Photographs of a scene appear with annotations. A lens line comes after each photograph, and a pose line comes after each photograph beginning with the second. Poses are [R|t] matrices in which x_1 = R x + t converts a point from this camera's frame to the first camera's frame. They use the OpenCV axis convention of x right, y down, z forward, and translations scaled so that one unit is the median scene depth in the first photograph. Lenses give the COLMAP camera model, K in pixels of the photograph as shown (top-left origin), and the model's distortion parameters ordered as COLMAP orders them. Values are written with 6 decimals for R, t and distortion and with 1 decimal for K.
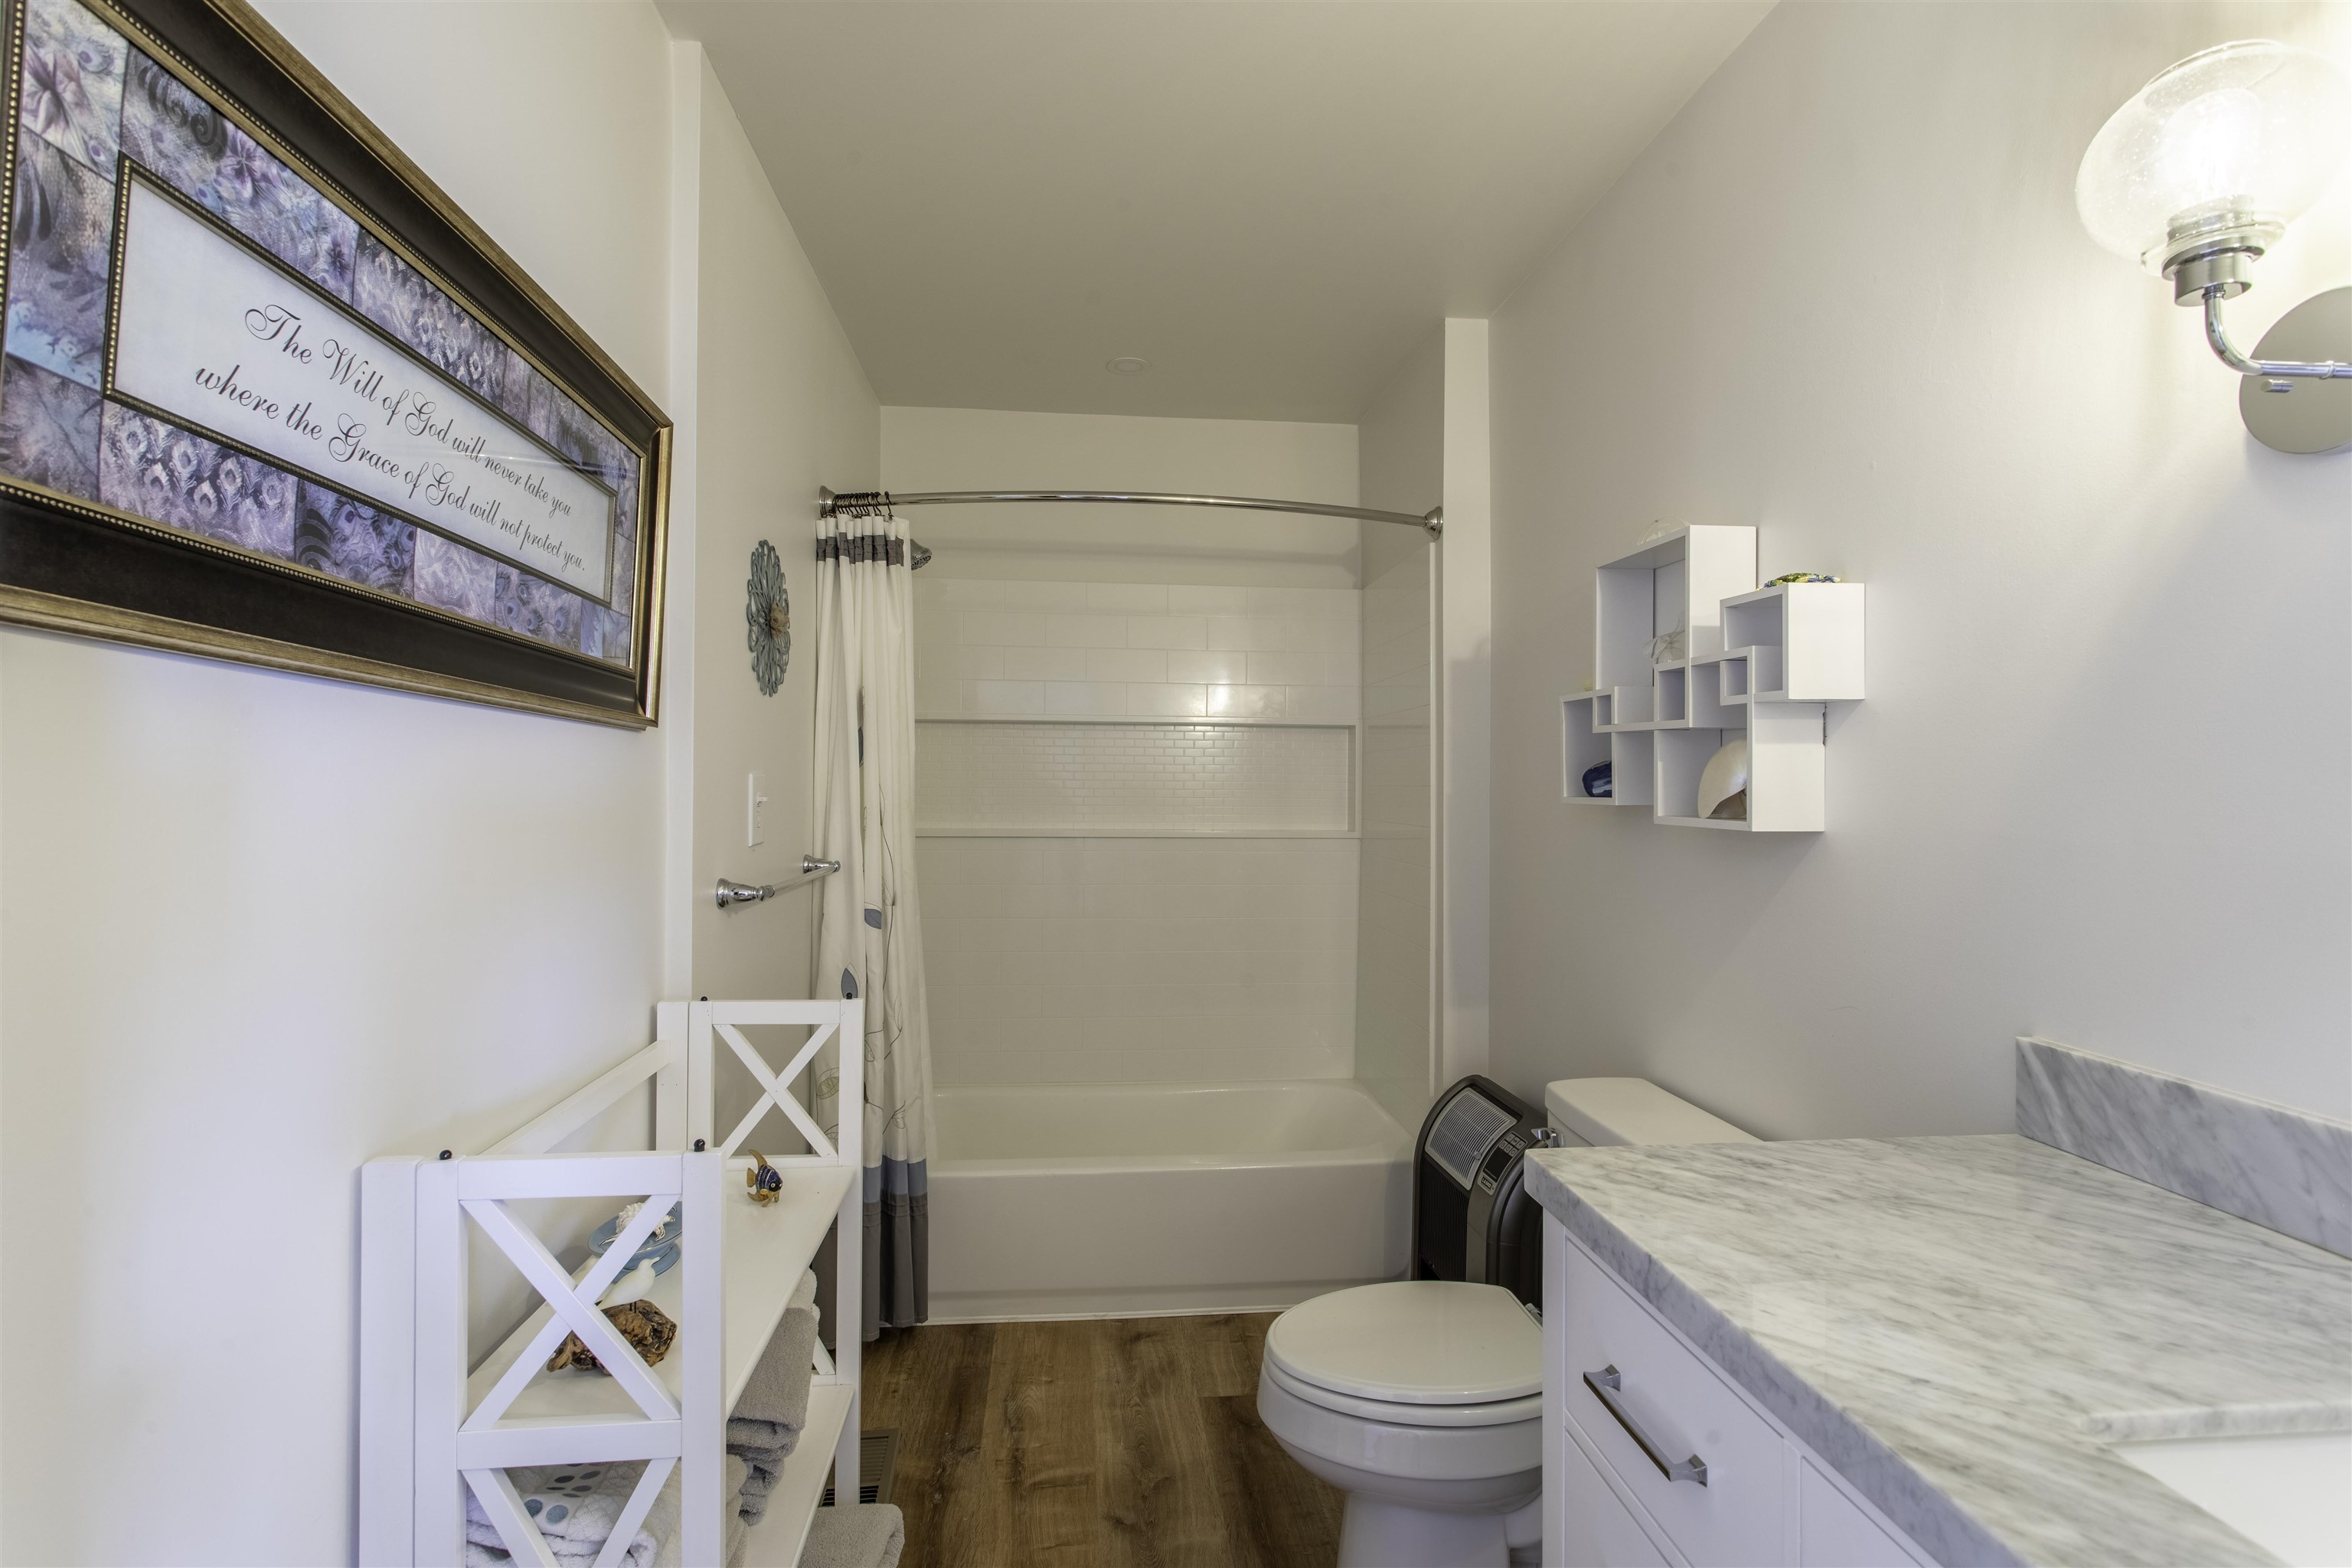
lens RADIAL K [[1142.3, 0, 1140.2], [0, 1142.3, 767.5], [0, 0, 1]] dist [0.002794, 0.001750]
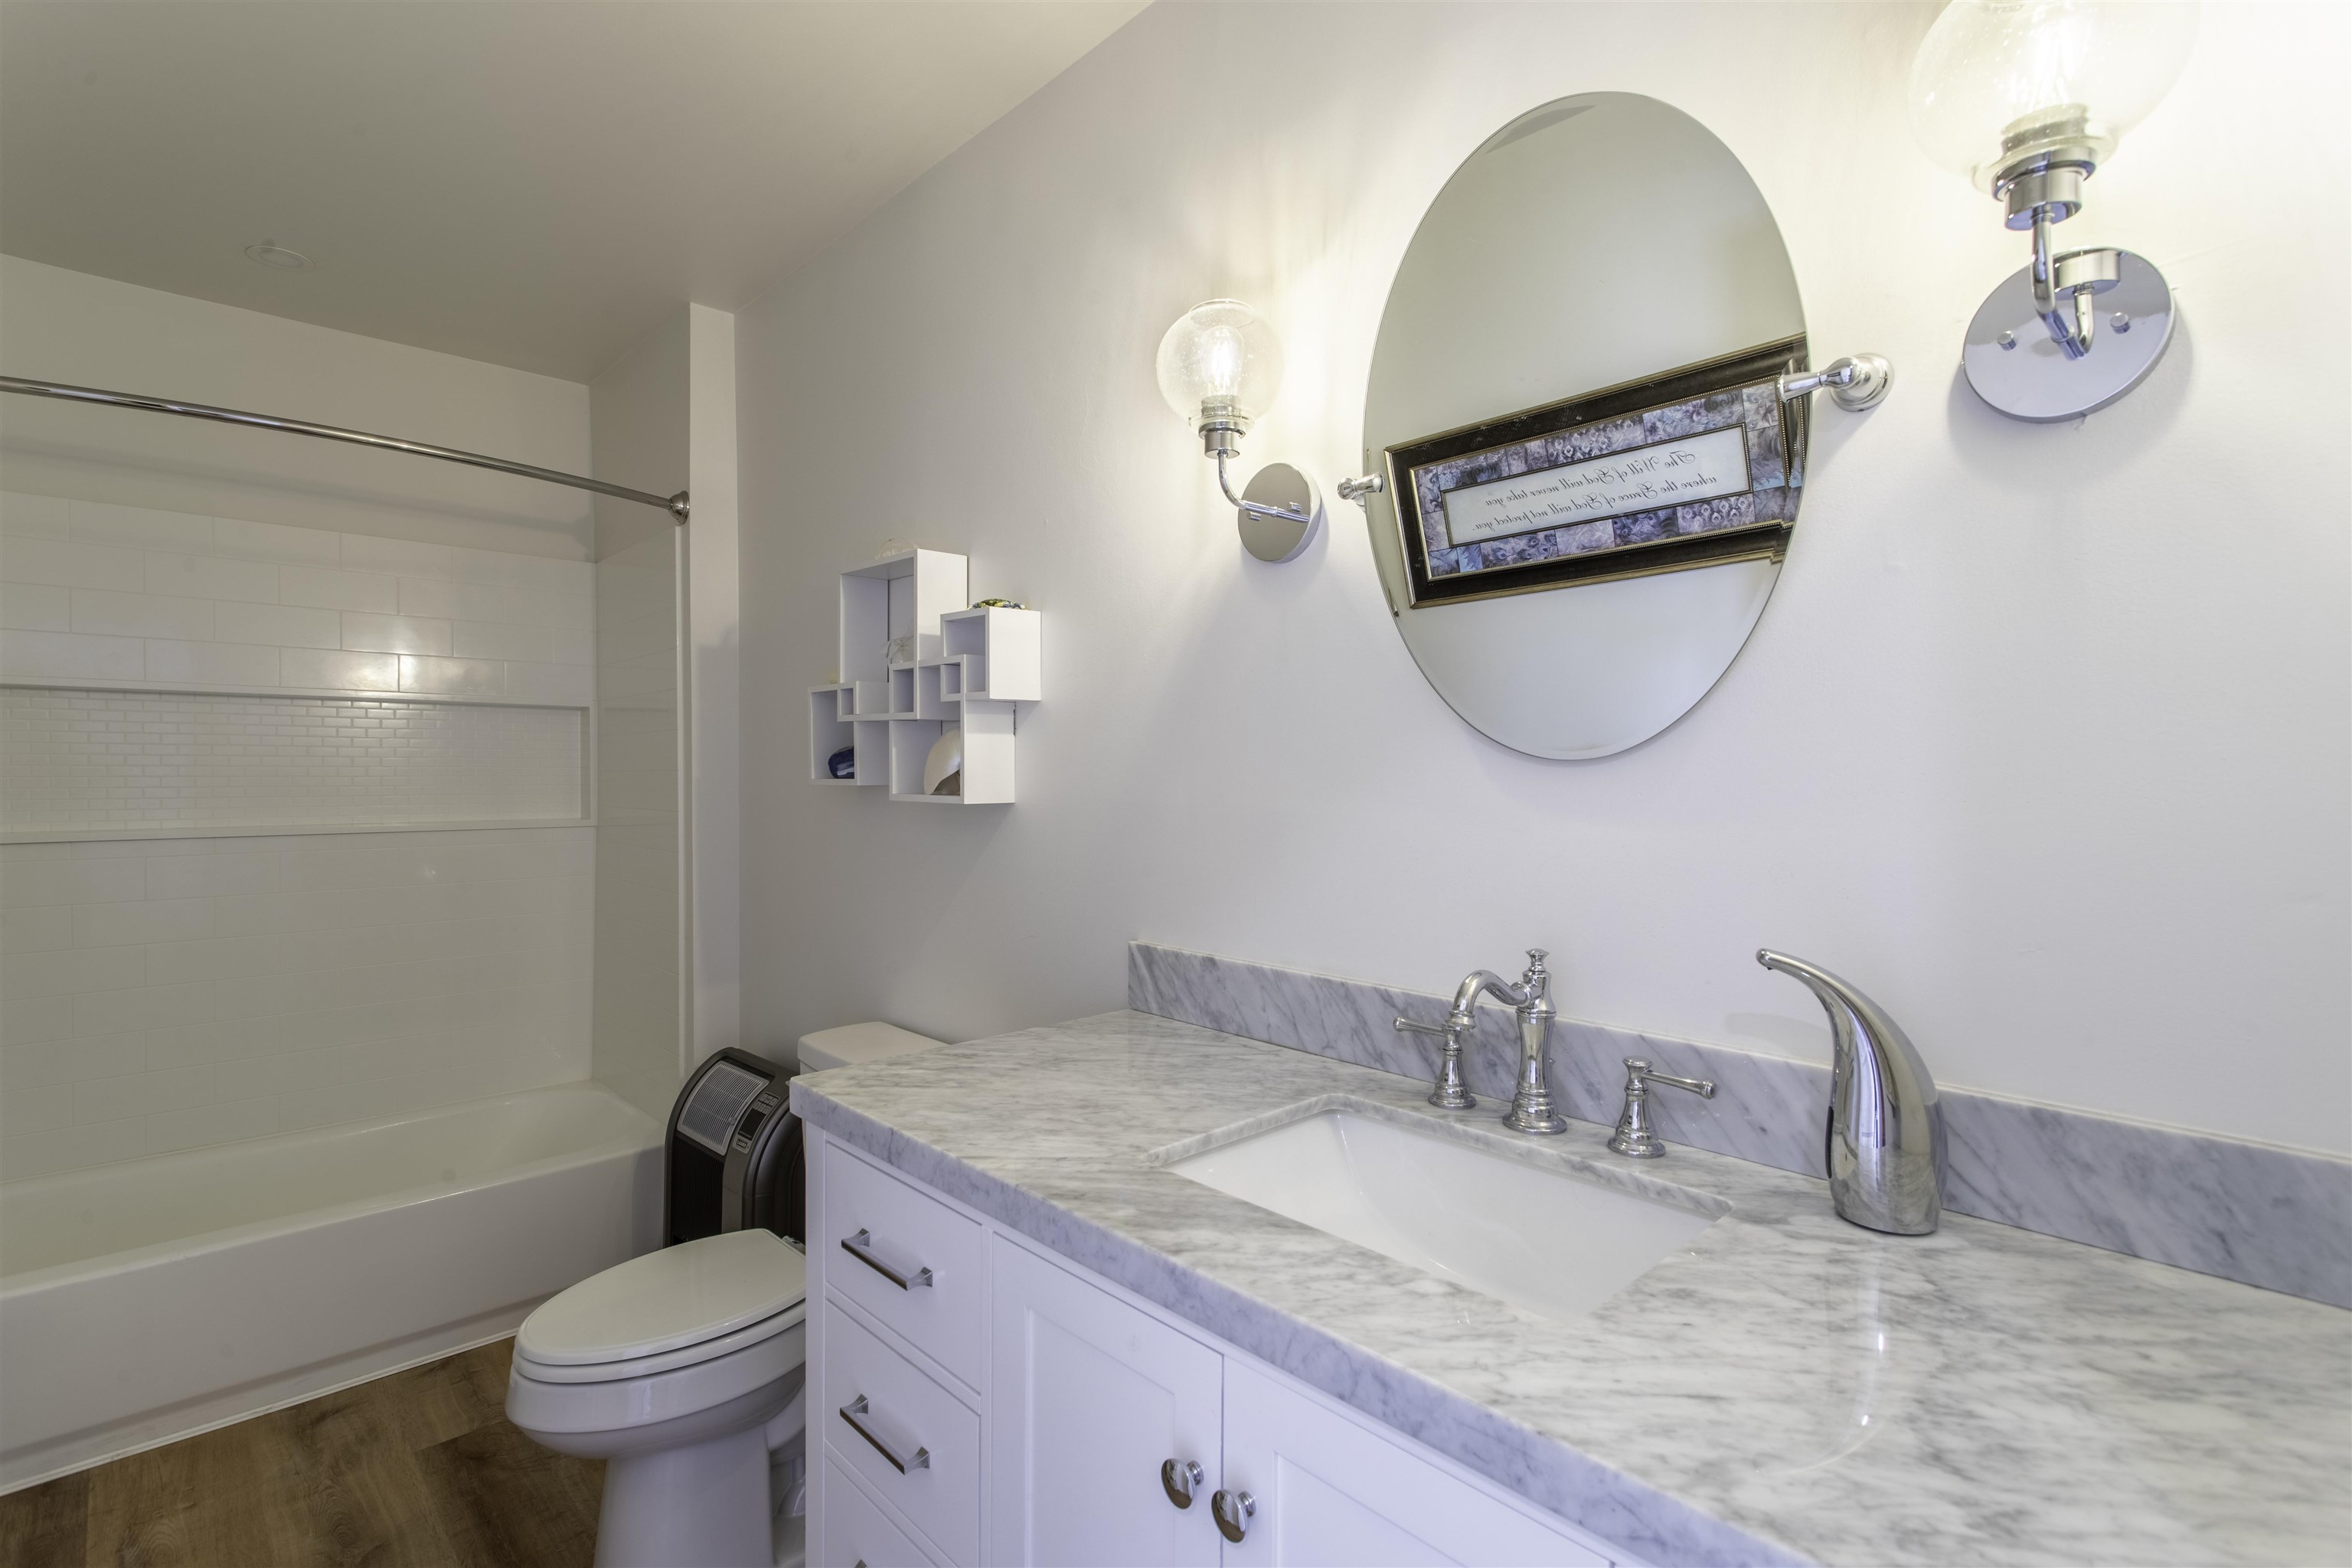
lens RADIAL K [[1142.3, 0, 1173.1], [0, 1142.3, 782.6], [0, 0, 1]] dist [0.002794, 0.001750]
pose [[0.783874, -0.013592, 0.620771, -0.077317], [-0.002885, 0.999670, 0.025531, 0.000075], [-0.620913, -0.021805, 0.783576, -0.152413]]
